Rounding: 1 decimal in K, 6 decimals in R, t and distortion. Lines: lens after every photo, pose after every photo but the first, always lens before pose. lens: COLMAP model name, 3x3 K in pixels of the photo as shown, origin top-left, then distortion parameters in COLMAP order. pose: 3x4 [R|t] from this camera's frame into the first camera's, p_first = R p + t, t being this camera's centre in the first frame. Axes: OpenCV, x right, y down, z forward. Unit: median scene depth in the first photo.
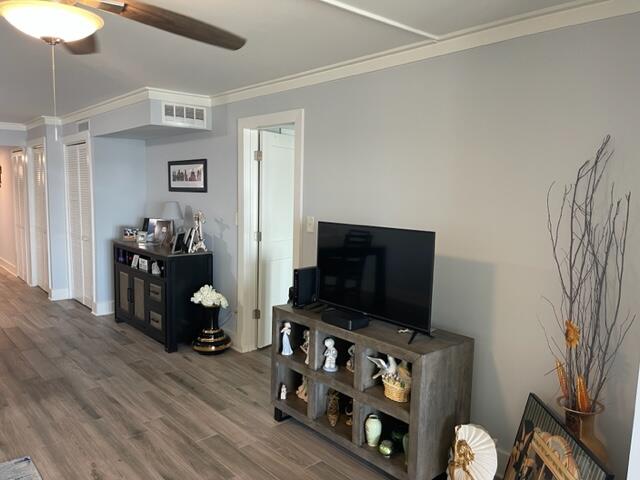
lens RADIAL K [[489.8, 0, 317.1], [0, 489.8, 246.0], [0, 0, 1]] dist [0.057201, -0.080508]
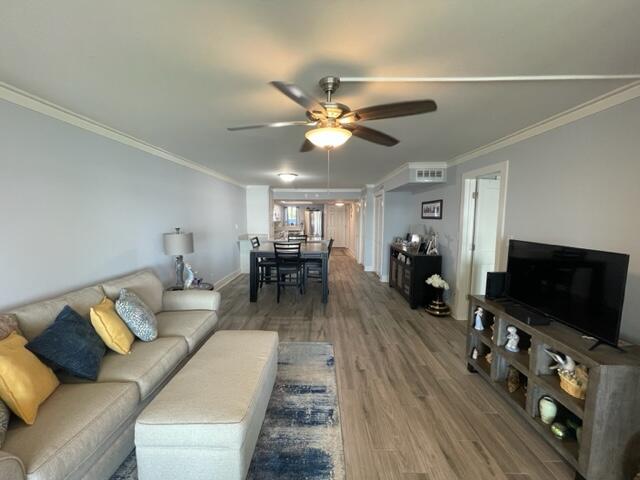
lens RADIAL K [[257.1, 0, 314.5], [0, 257.1, 239.6], [0, 0, 1]] dist [-0.000815, -0.001185]
pose [[0.732745, 0.045936, -0.678951, 0.085148], [-0.066348, 0.997788, -0.004097, -0.009695], [0.677261, 0.048049, 0.734172, 0.091409]]
